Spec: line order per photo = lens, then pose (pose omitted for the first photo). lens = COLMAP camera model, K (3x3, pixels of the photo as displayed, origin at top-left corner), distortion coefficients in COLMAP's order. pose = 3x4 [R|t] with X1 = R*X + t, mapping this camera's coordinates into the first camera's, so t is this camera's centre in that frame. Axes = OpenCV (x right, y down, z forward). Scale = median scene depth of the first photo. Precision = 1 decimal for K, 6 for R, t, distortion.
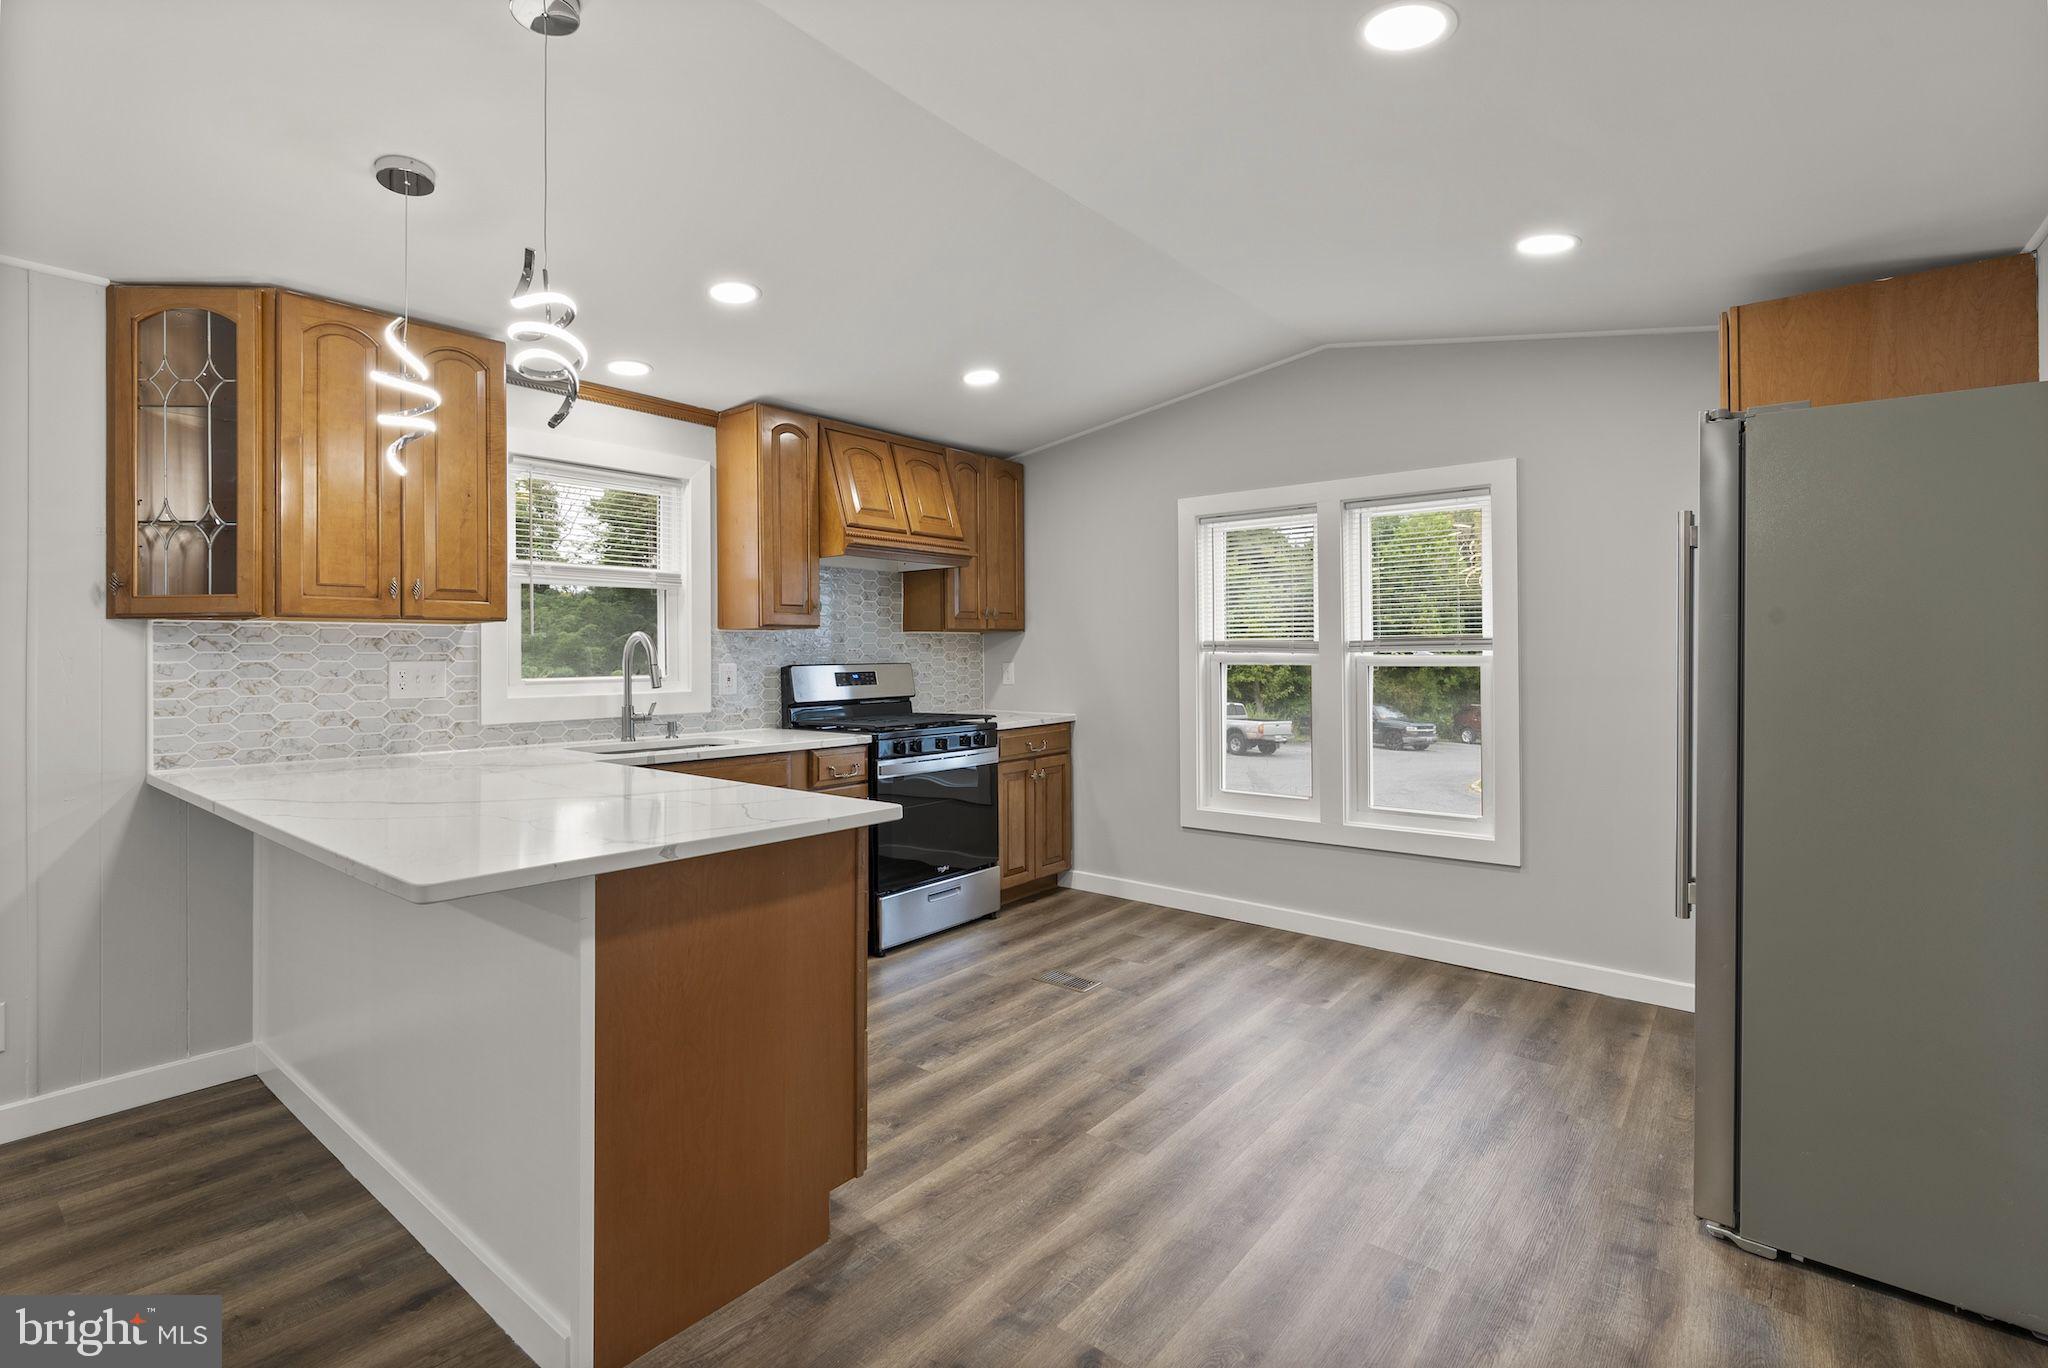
lens RADIAL K [[943.1, 0, 1022.4], [0, 943.1, 653.7], [0, 0, 1]] dist [-0.003244, 0.001015]
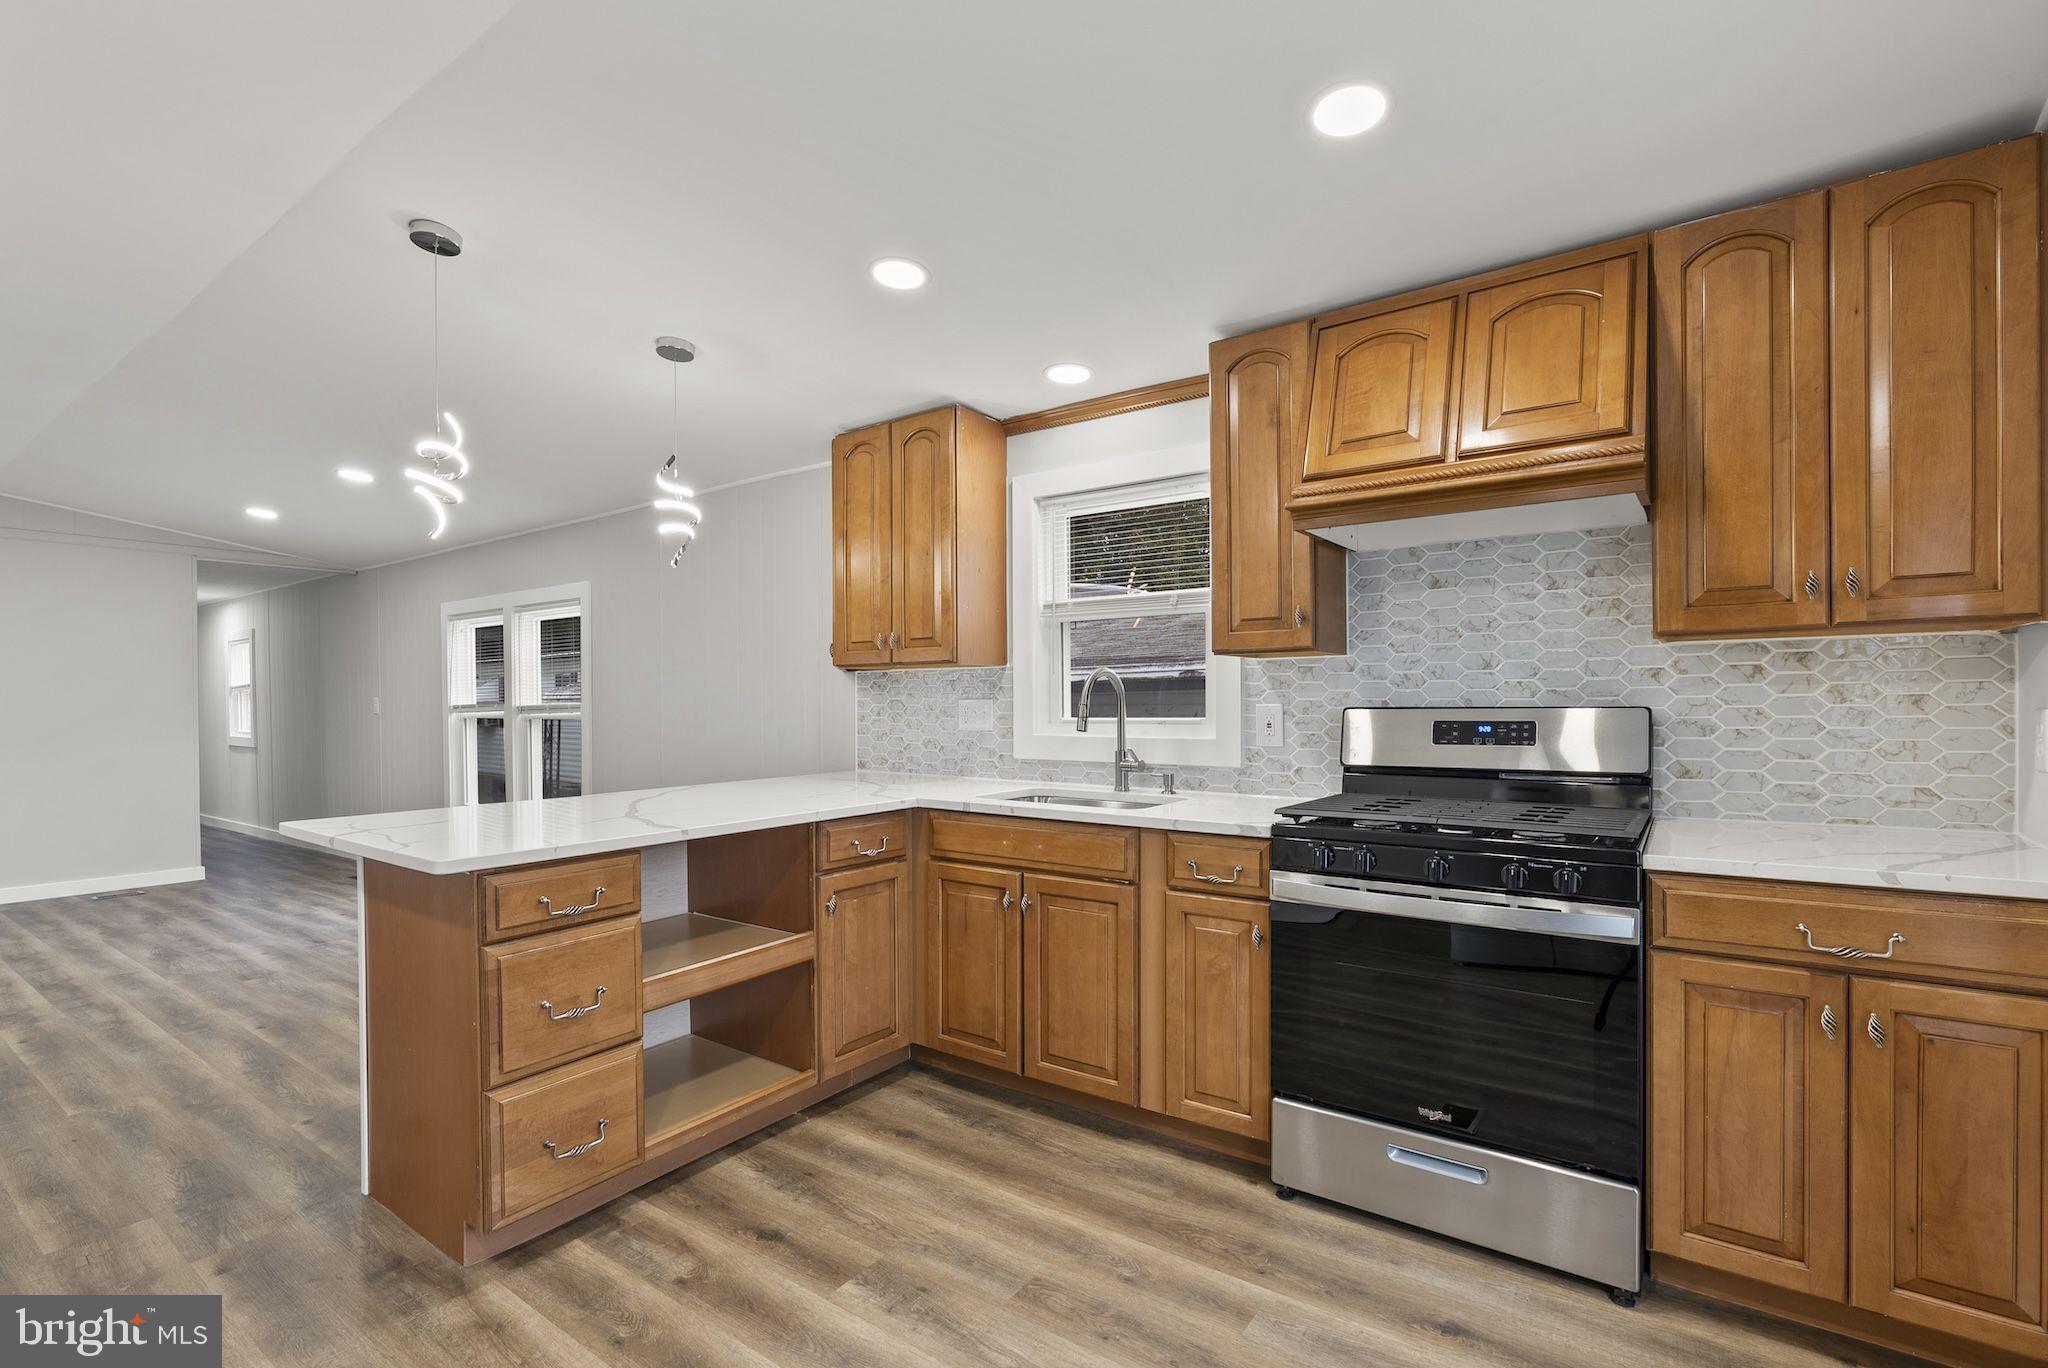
lens RADIAL K [[939.0, 0, 1023.7], [0, 939.0, 716.2], [0, 0, 1]] dist [-0.002290, 0.000500]
pose [[0.047715, 0.023468, -0.998585, 0.604299], [0.006606, 0.999695, 0.023810, 0.001777], [0.998839, -0.007733, 0.047546, 1.138798]]
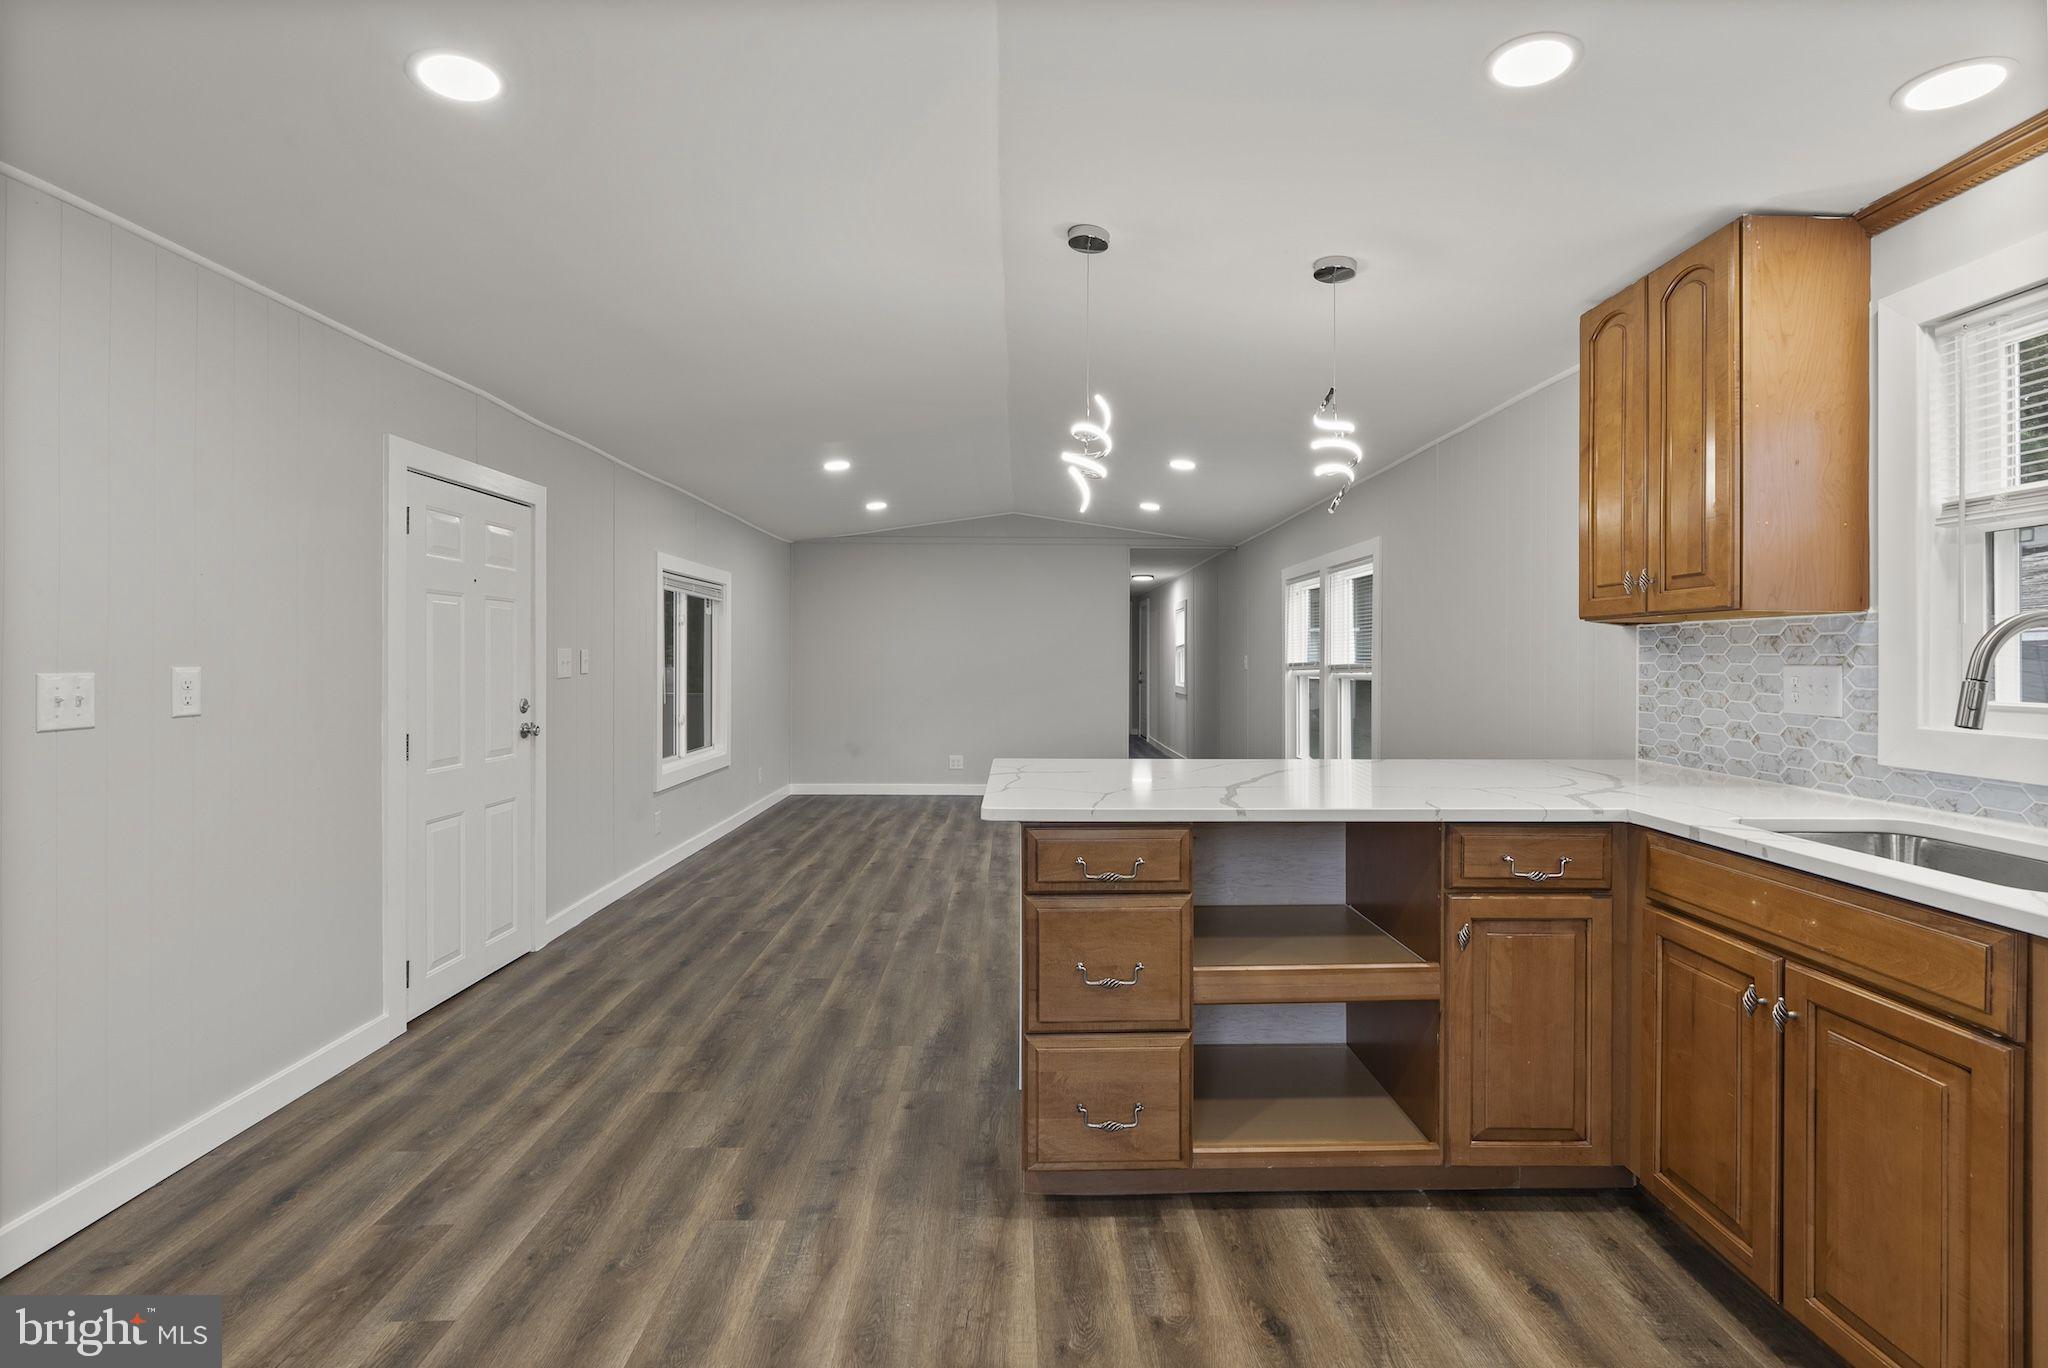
lens RADIAL K [[943.1, 0, 1022.4], [0, 943.1, 653.7], [0, 0, 1]] dist [-0.003244, 0.001015]
pose [[-0.776238, -0.000954, -0.630439, 0.353882], [0.000287, 0.999998, -0.001866, -0.000216], [0.630439, -0.001629, -0.776237, 1.345480]]
